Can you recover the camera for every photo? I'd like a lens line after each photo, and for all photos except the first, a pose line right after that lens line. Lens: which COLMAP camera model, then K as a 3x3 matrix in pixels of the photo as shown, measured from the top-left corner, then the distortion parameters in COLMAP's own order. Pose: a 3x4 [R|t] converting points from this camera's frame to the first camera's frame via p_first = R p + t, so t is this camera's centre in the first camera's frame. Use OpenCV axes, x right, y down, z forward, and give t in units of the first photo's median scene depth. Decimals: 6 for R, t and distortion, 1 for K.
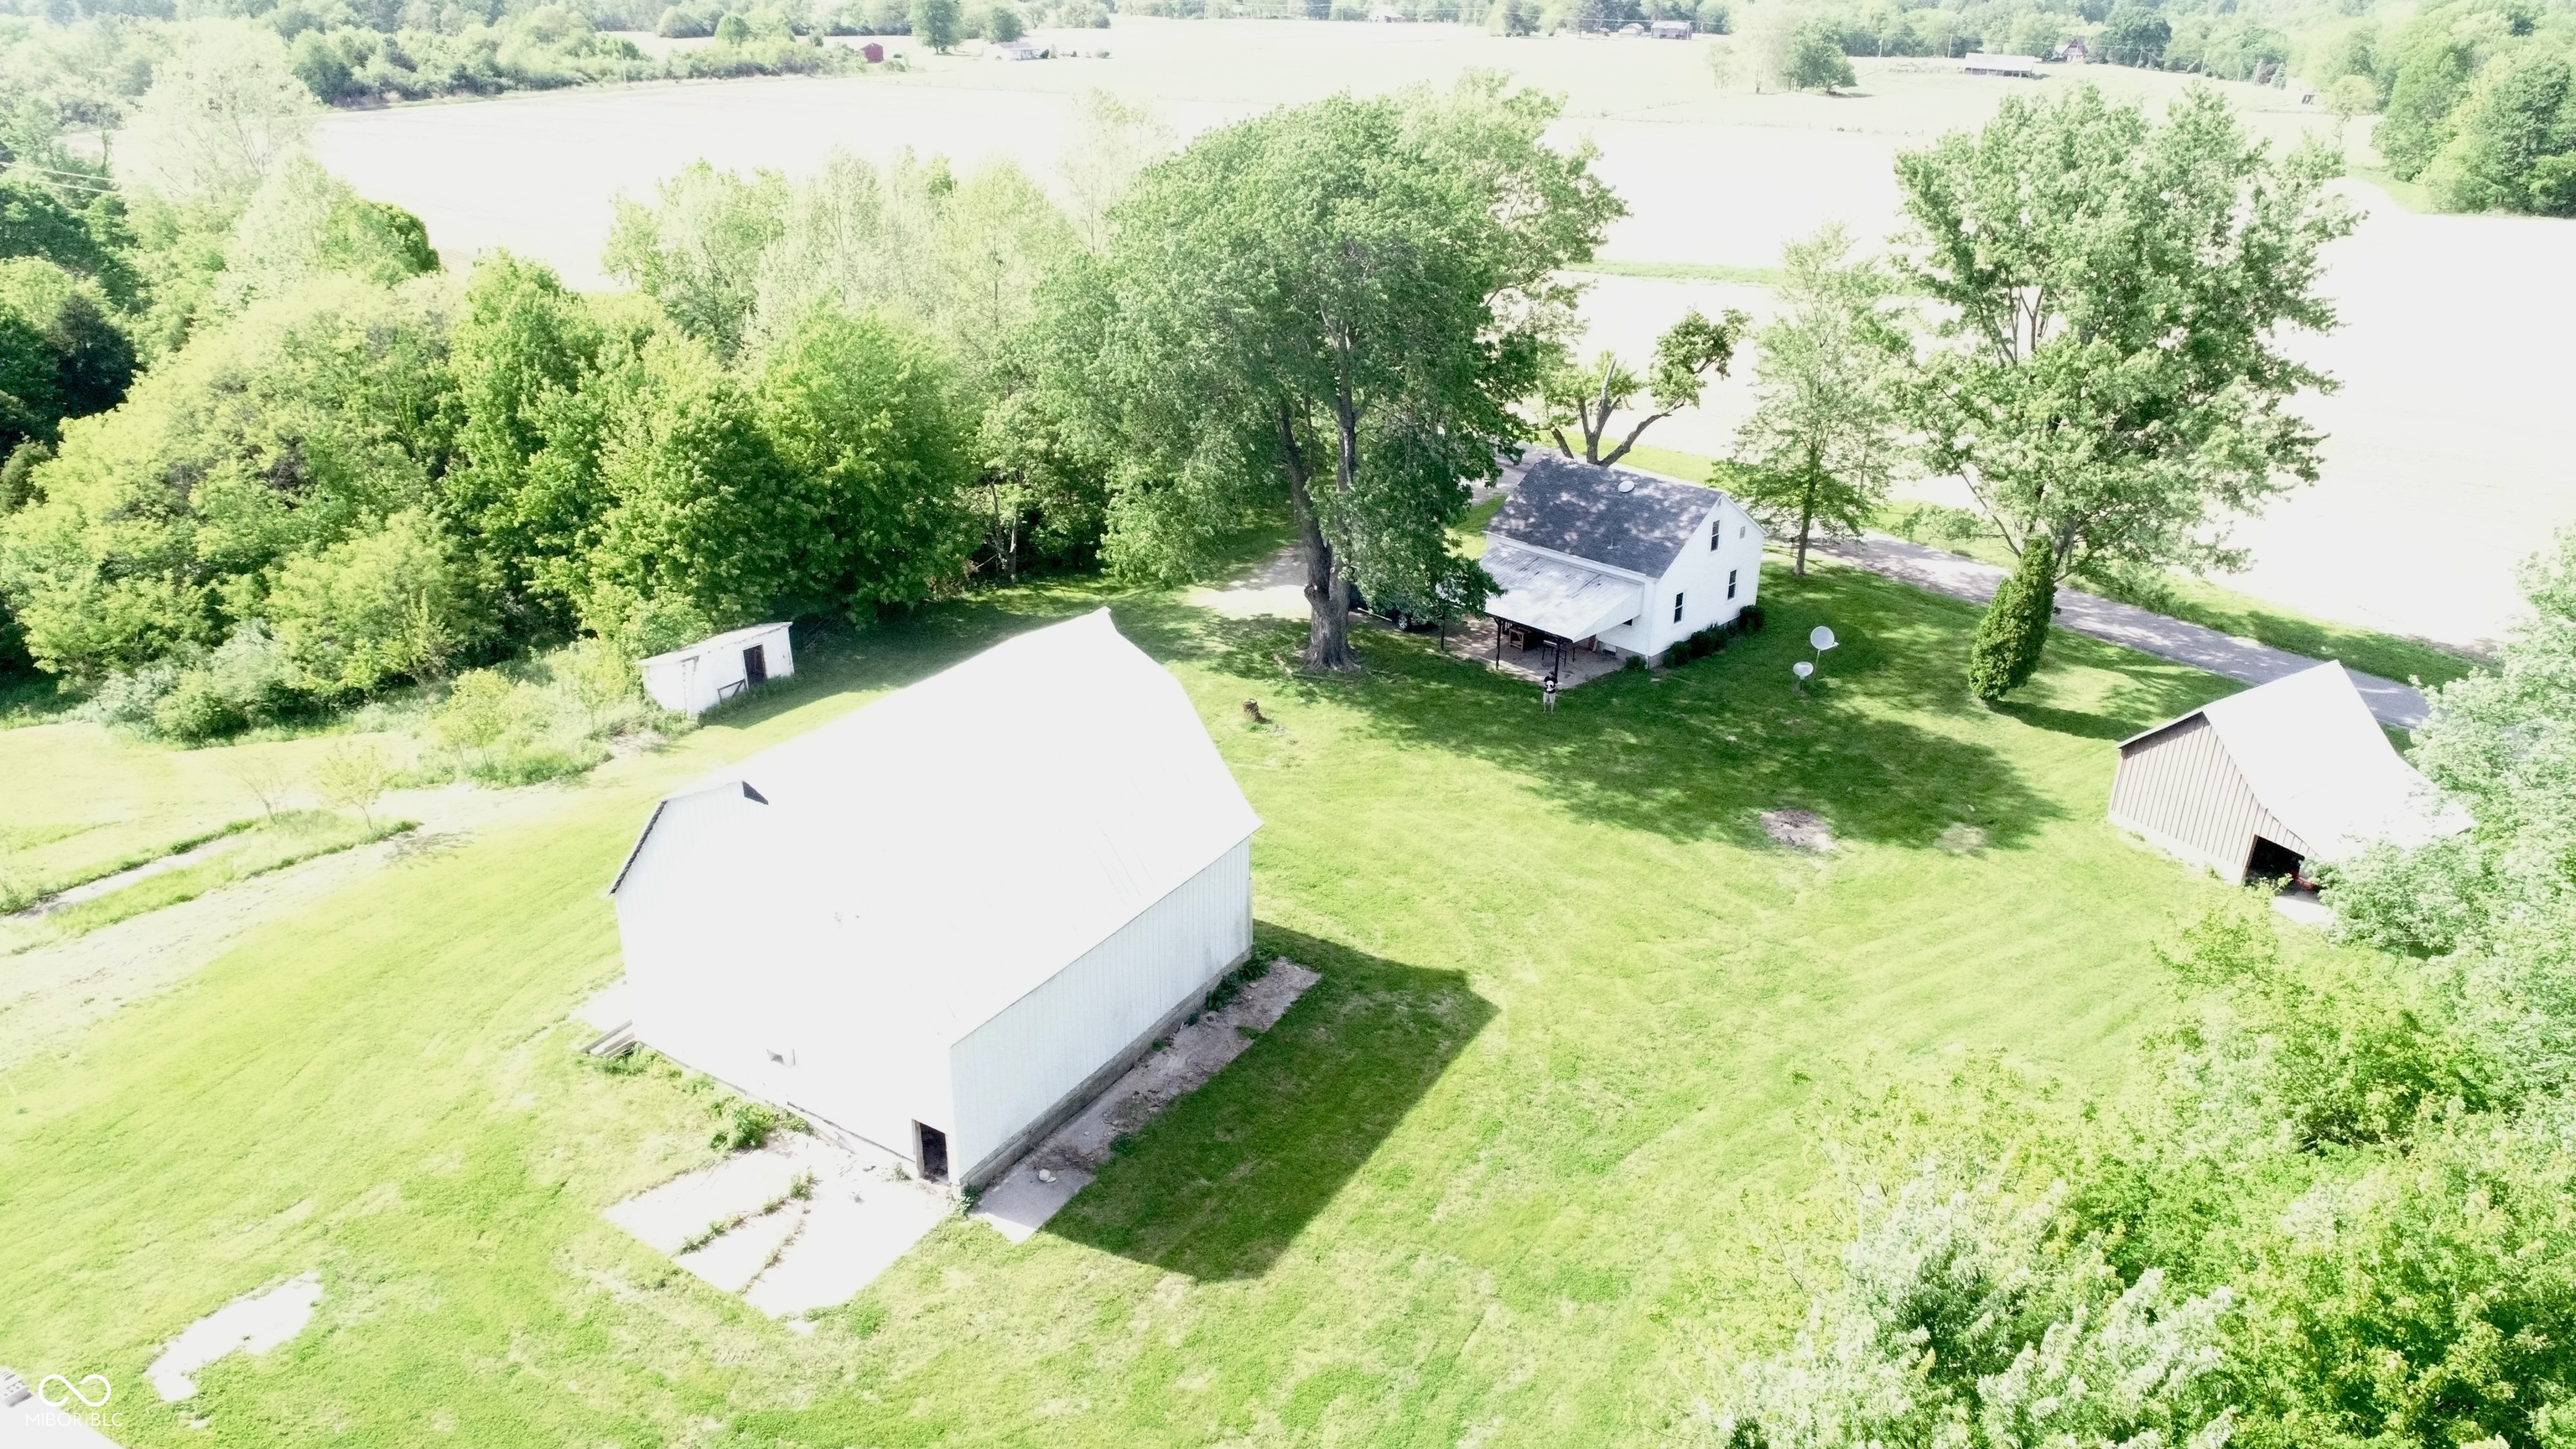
lens RADIAL K [[1746.2, 0, 1276.1], [0, 1746.2, 724.0], [0, 0, 1]] dist [0.002878, 0.004645]
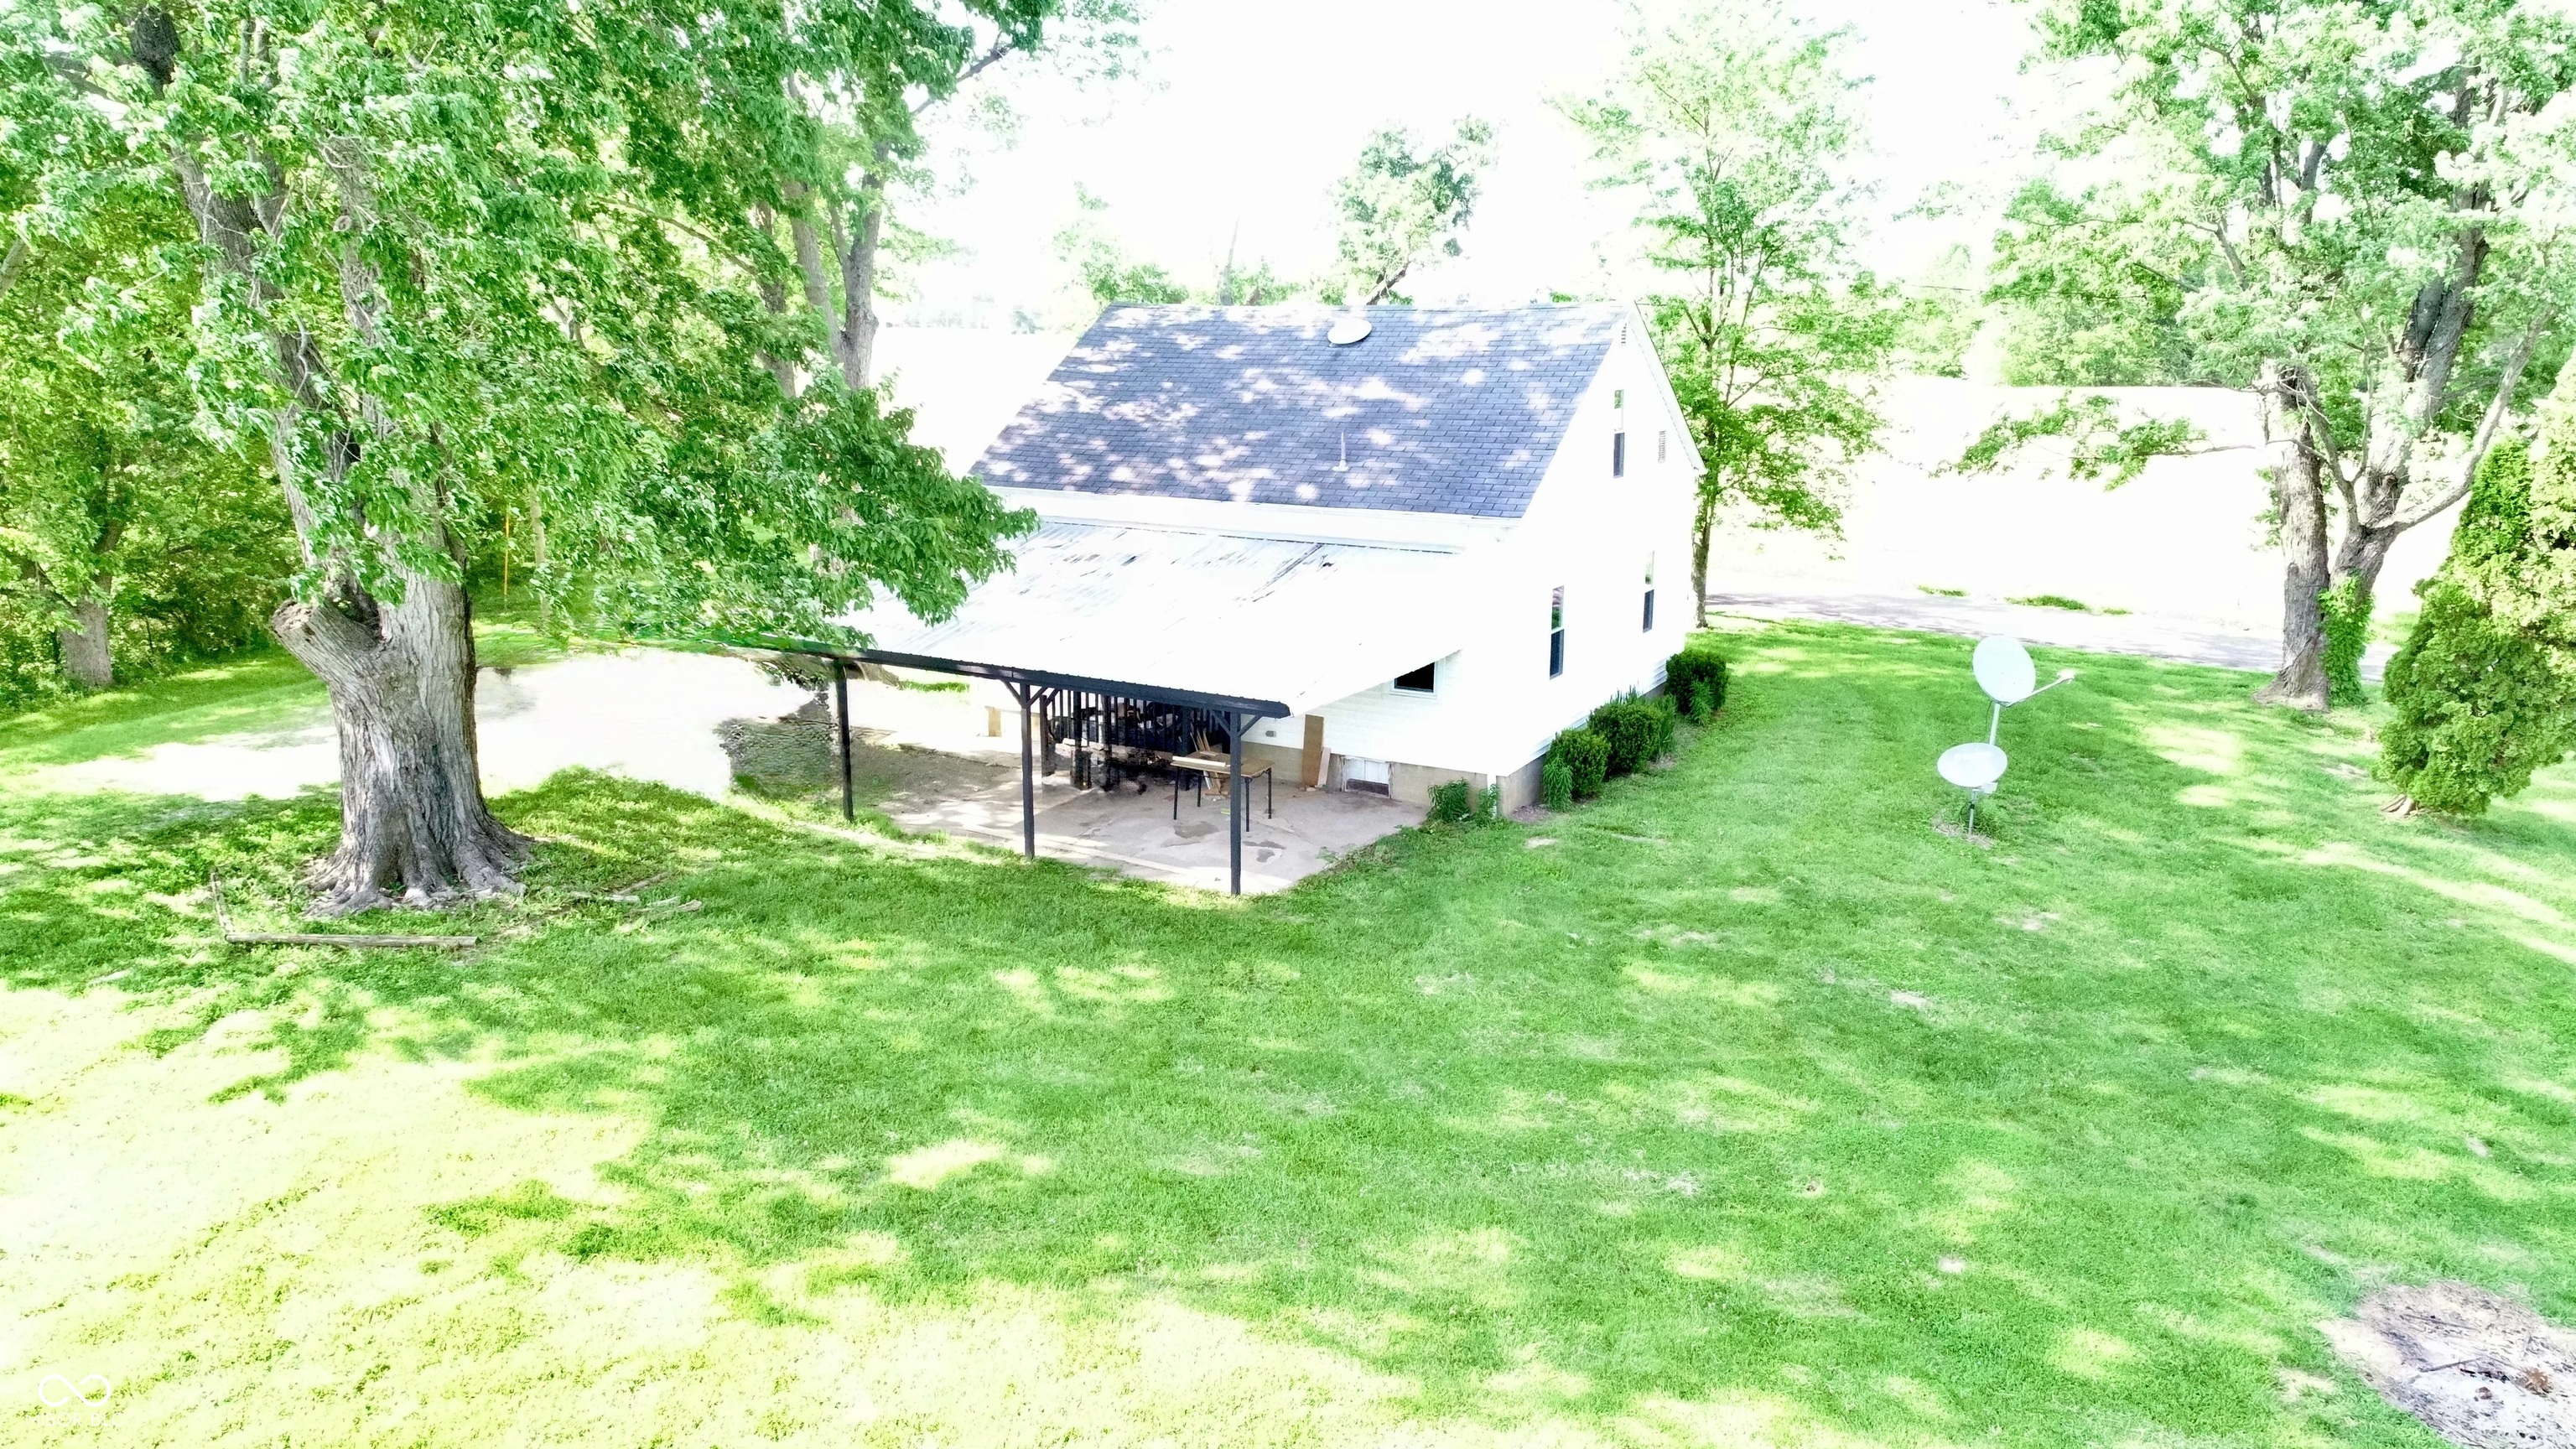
lens RADIAL K [[1746.2, 0, 1288.4], [0, 1746.2, 725.2], [0, 0, 1]] dist [0.002878, 0.004645]
pose [[0.963217, -0.063316, 0.261160, 0.093147], [0.107462, 0.981512, -0.158384, -0.001640], [-0.246303, 0.180623, 0.952213, 0.698494]]
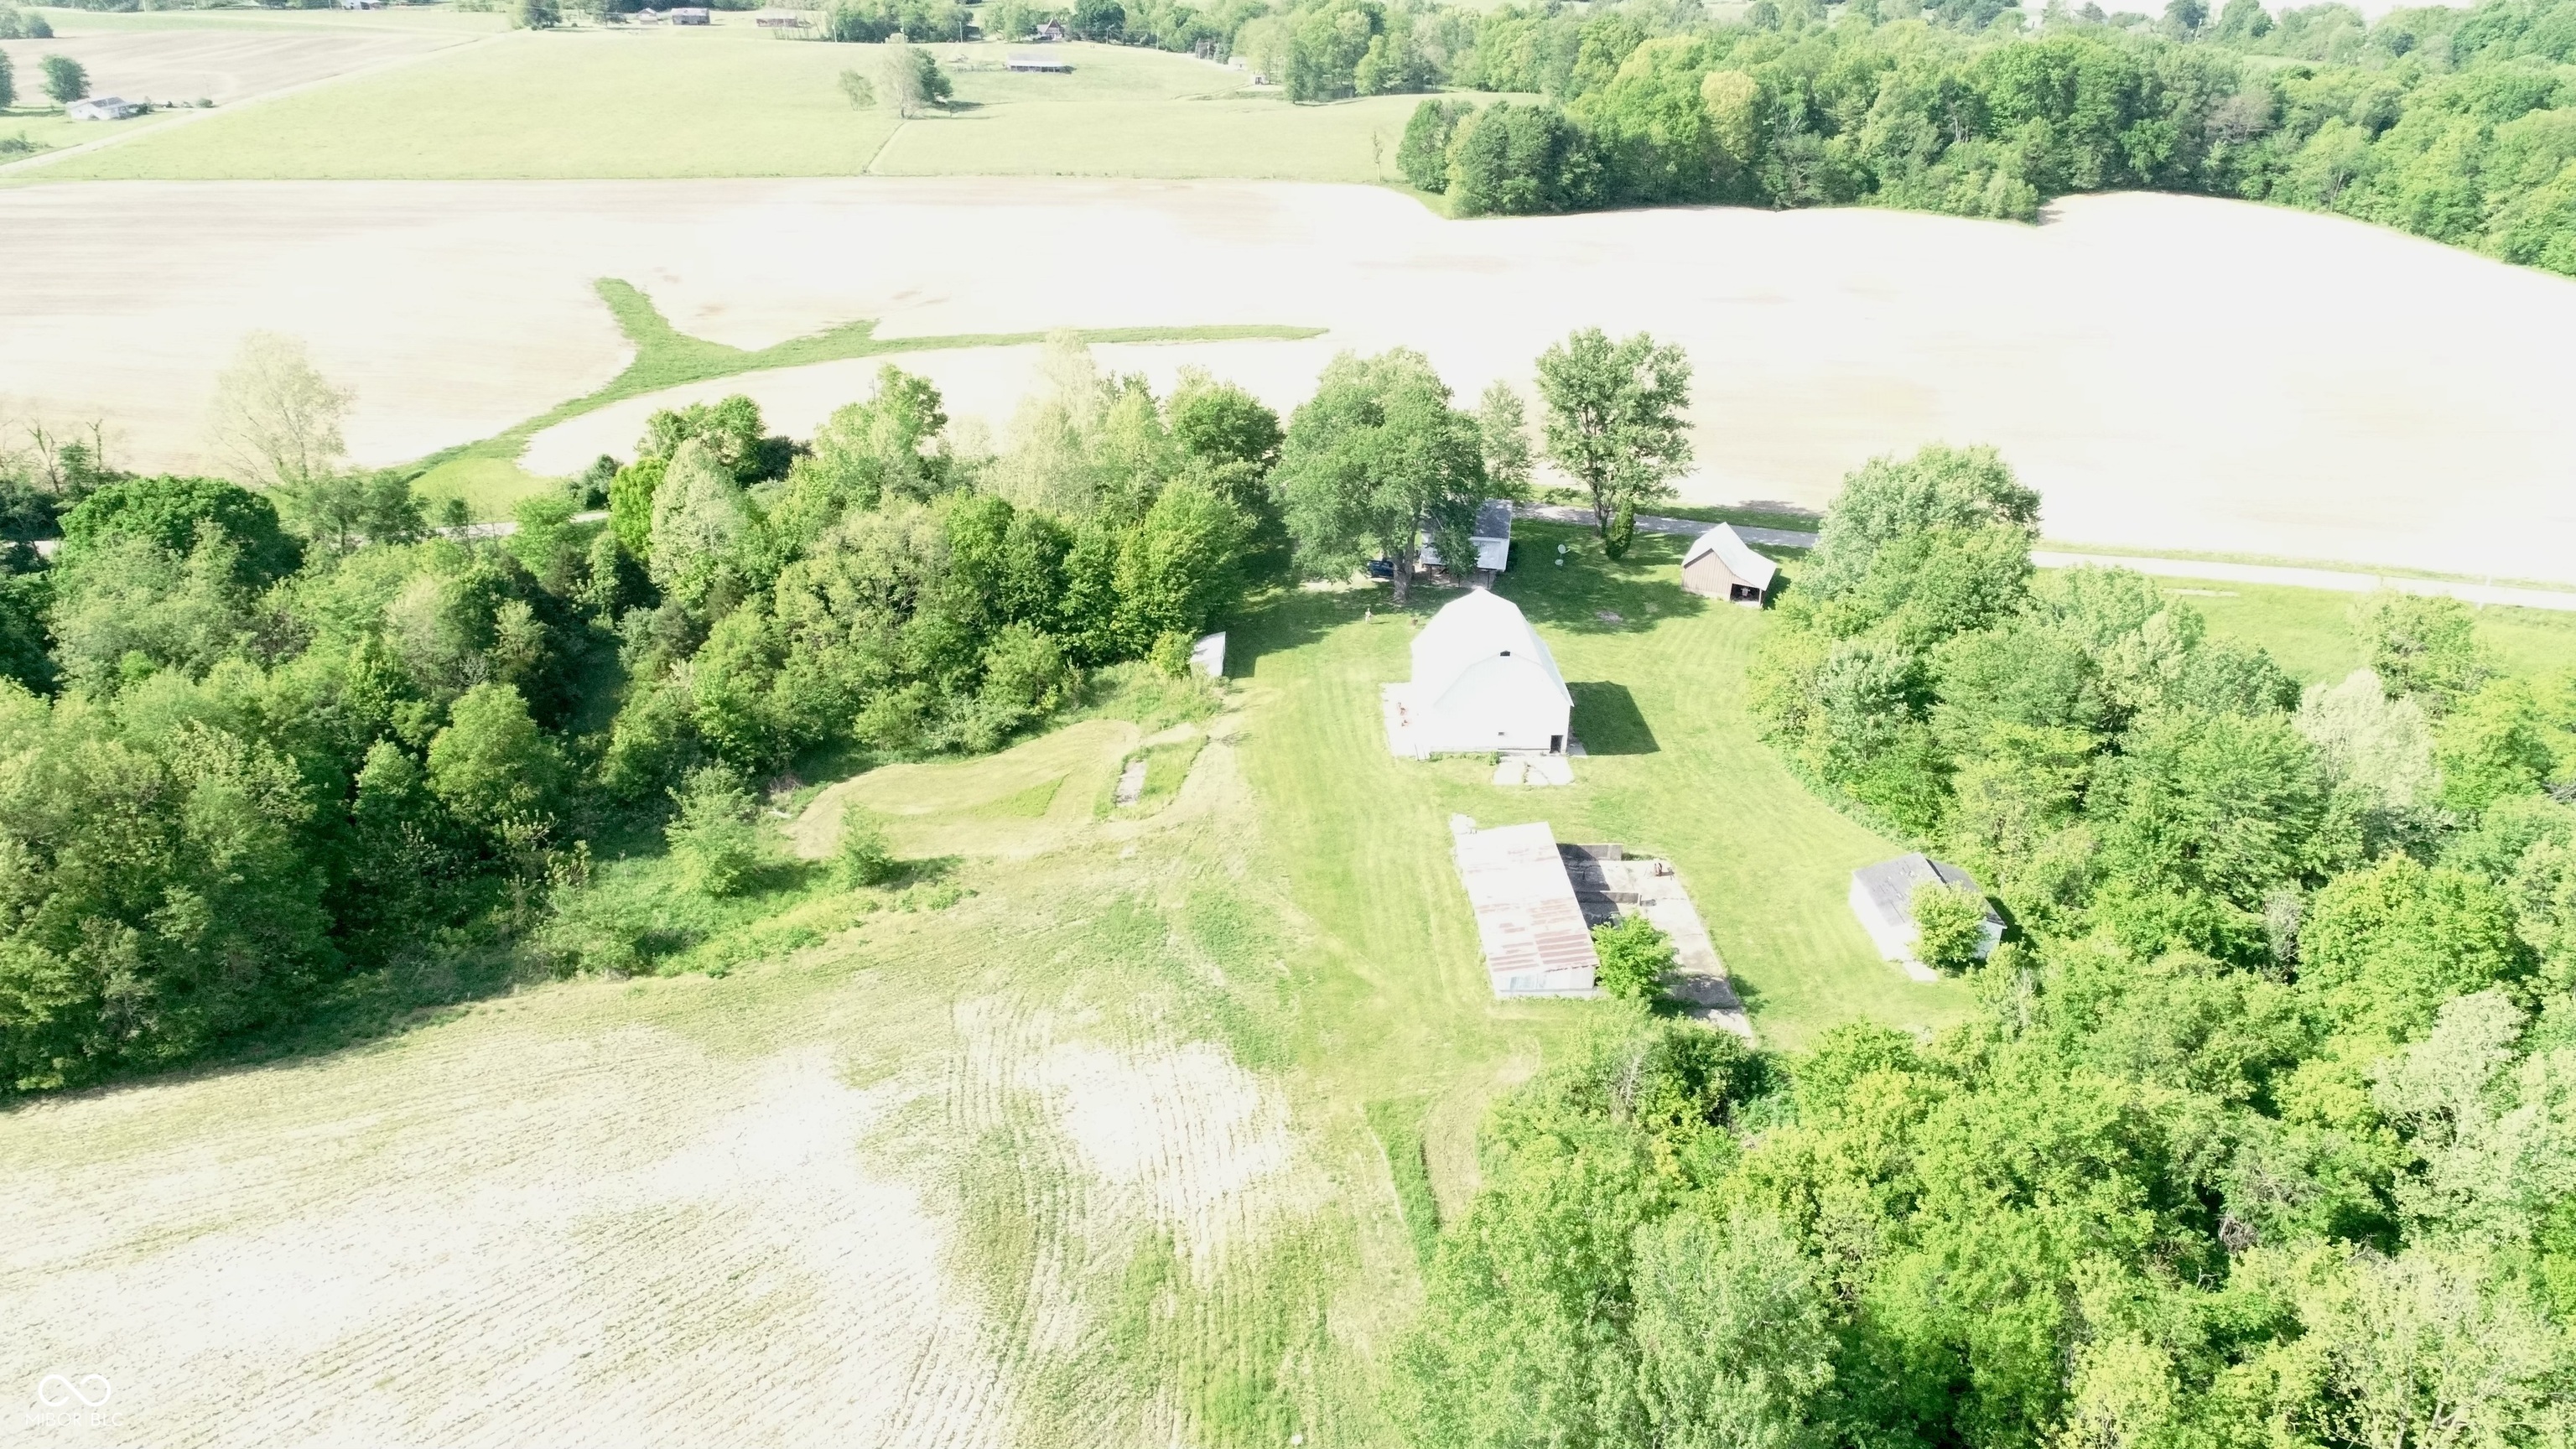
lens RADIAL K [[1746.2, 0, 1291.4], [0, 1746.2, 725.0], [0, 0, 1]] dist [0.002878, 0.004645]
pose [[0.820313, -0.252647, 0.513085, -1.404154], [0.226513, 0.967295, 0.114158, -0.181281], [-0.525146, 0.022575, 0.850712, -0.986023]]
